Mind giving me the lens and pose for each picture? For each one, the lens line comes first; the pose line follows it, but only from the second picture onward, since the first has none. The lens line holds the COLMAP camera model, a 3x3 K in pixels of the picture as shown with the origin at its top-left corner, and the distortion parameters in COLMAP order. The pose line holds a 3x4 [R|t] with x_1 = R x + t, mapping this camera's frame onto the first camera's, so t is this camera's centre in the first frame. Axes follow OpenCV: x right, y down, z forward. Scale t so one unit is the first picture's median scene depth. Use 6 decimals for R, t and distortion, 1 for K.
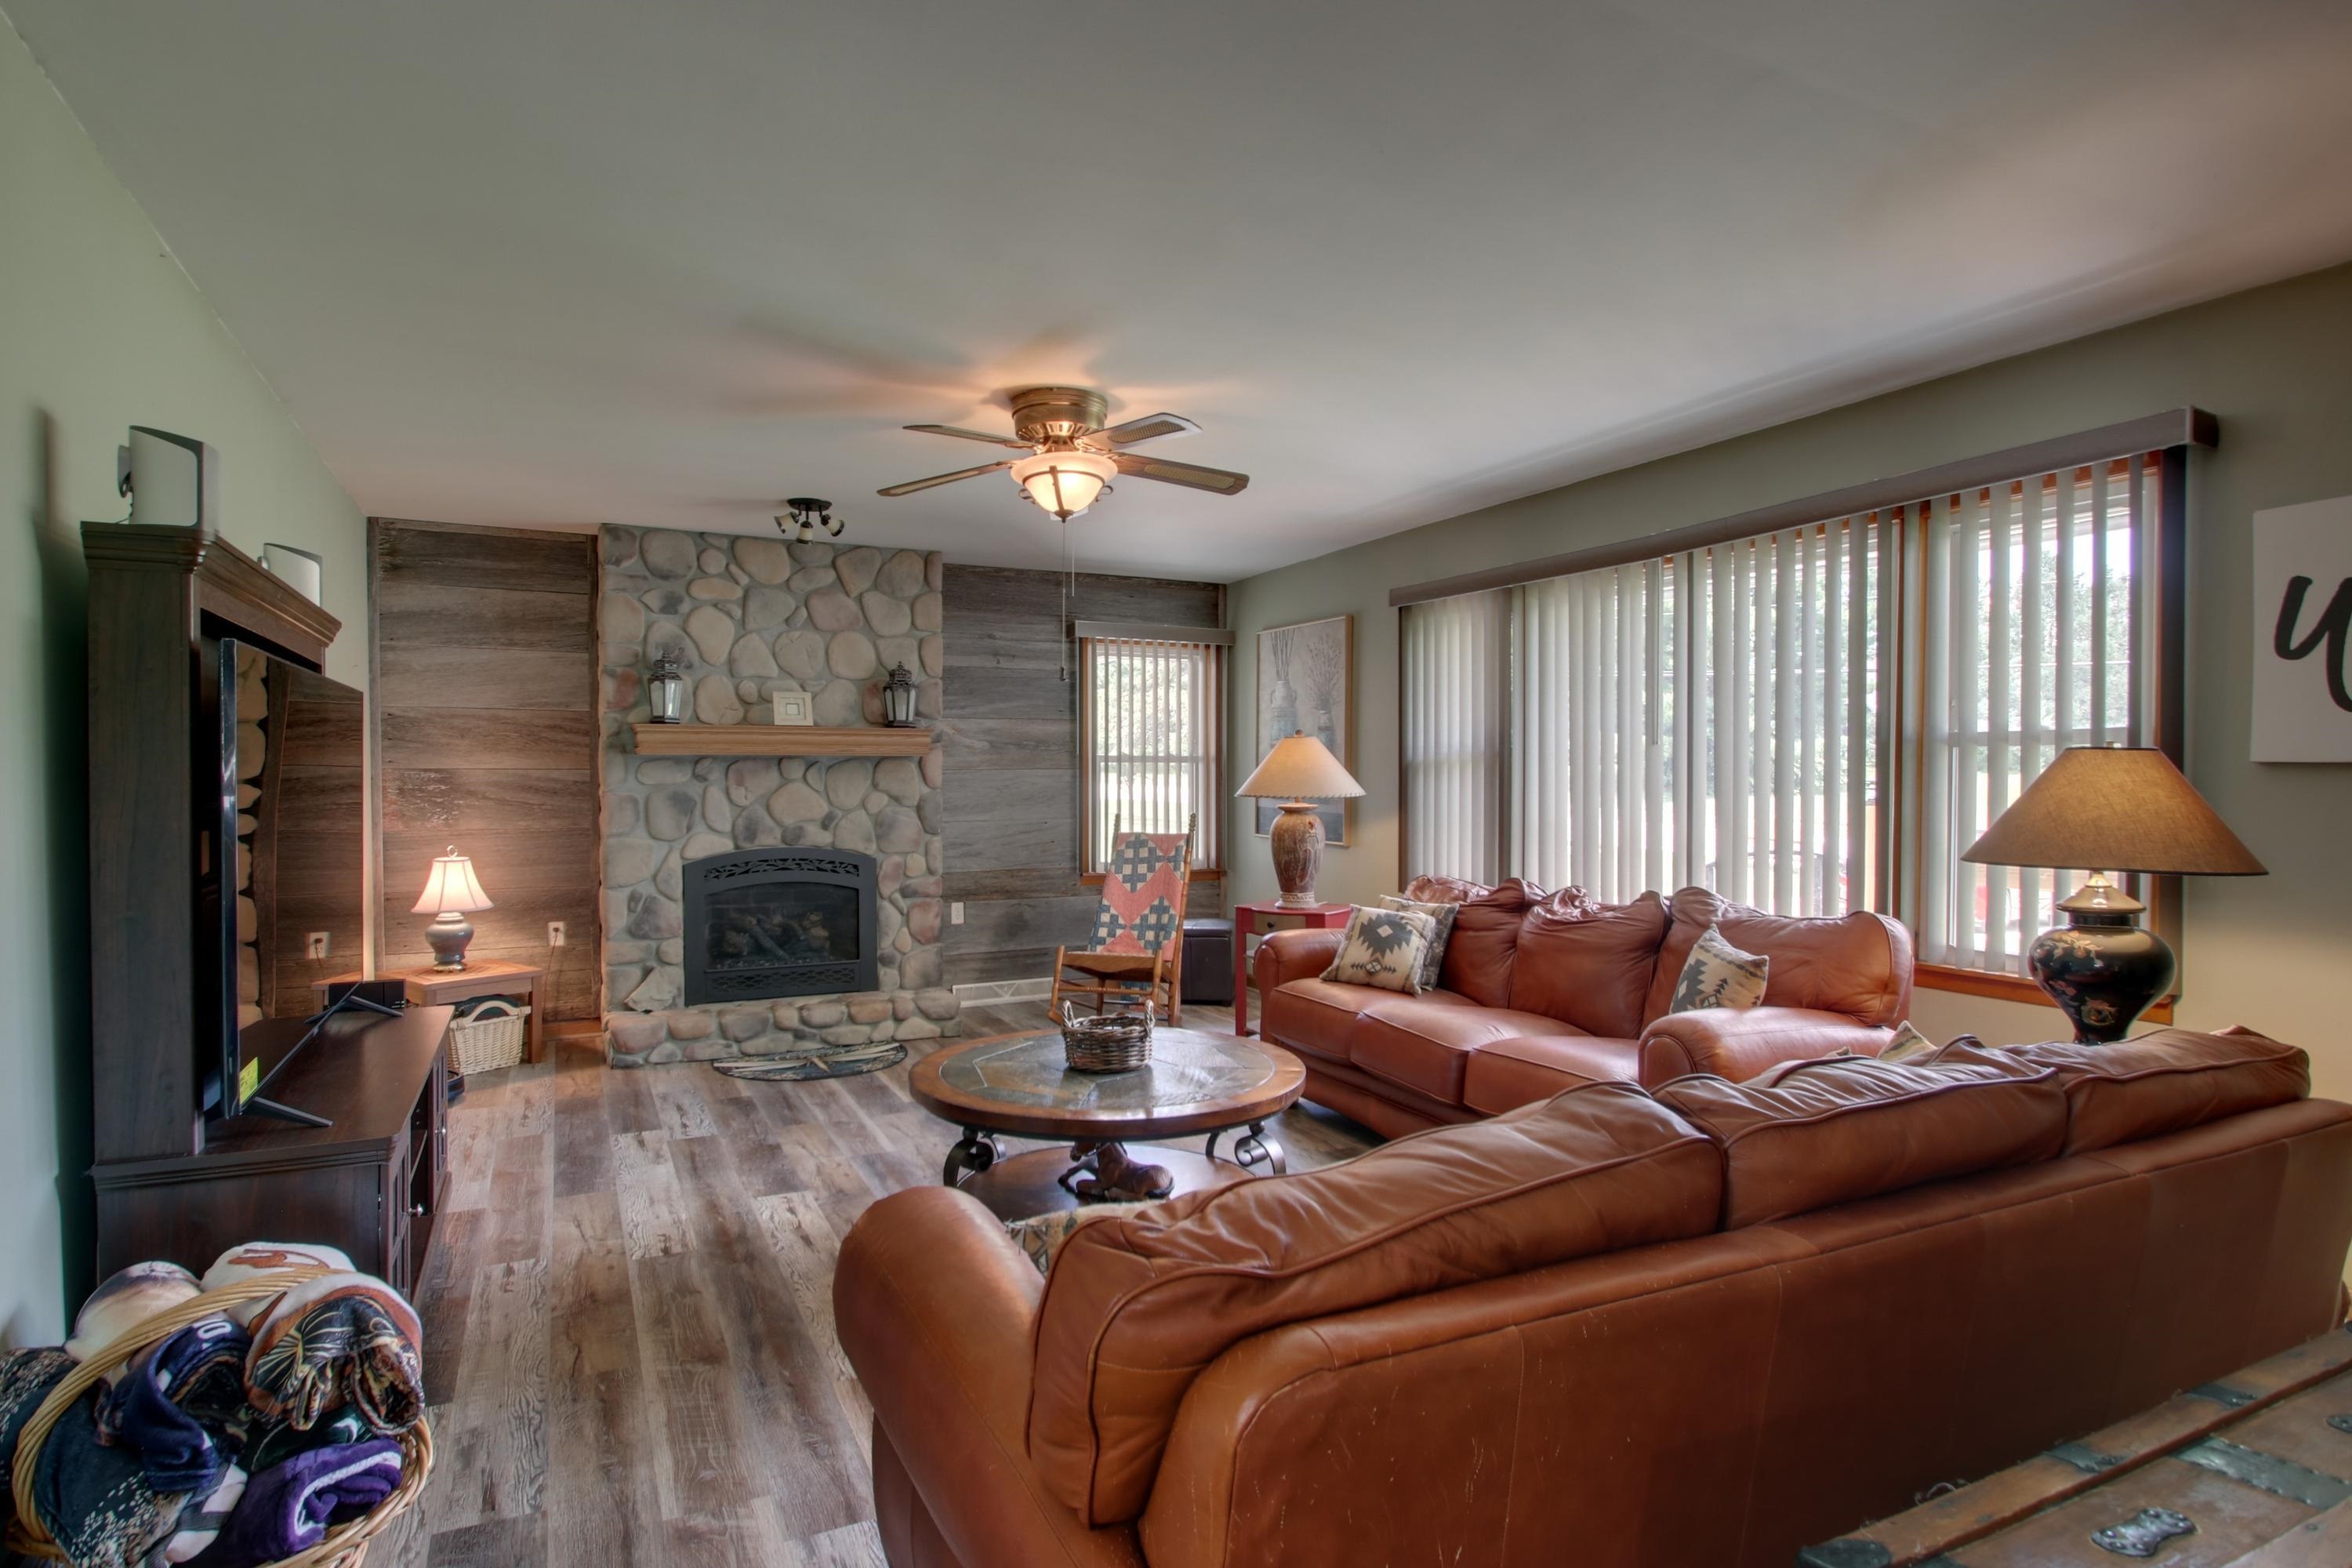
lens RADIAL K [[1160.5, 0, 1172.2], [0, 1160.5, 823.0], [0, 0, 1]] dist [0.007704, -0.014991]
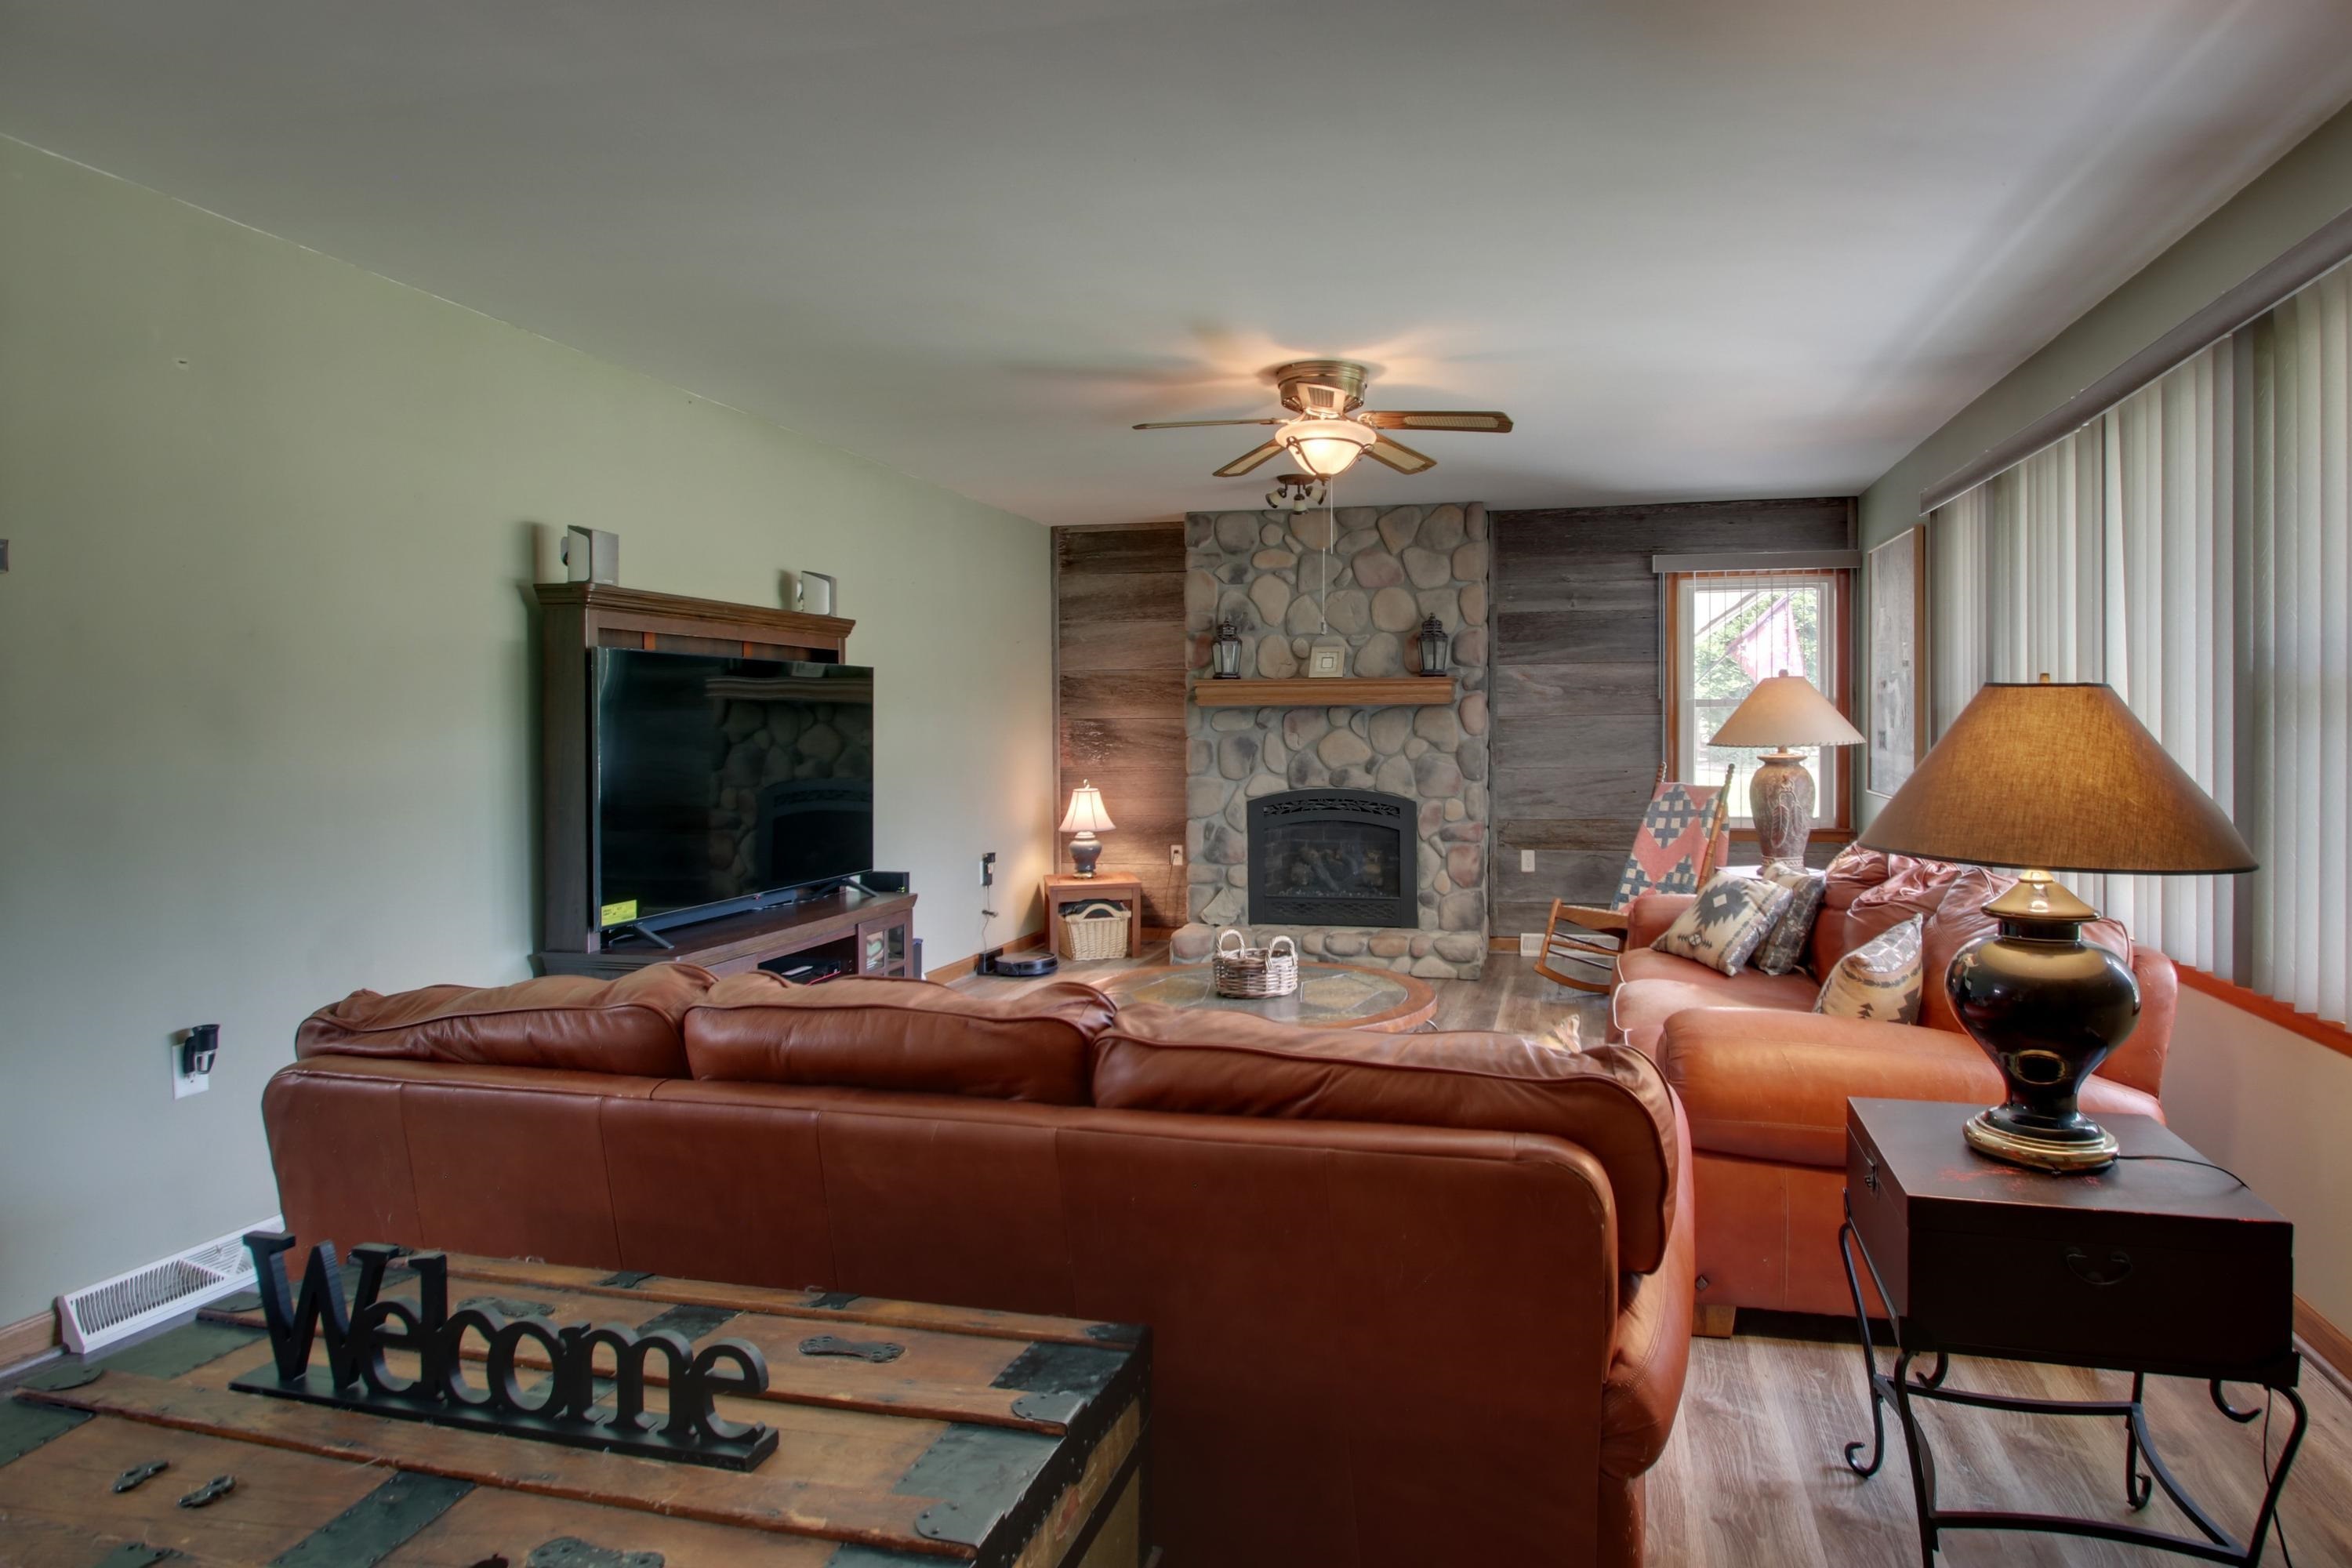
lens RADIAL K [[1153.6, 0, 1175.8], [0, 1153.6, 766.7], [0, 0, 1]] dist [-0.017543, 0.000050]
pose [[0.810873, 0.017923, -0.584947, 0.186595], [-0.018721, 0.999814, 0.004683, -0.002045], [0.584922, 0.007153, 0.811058, 0.032474]]
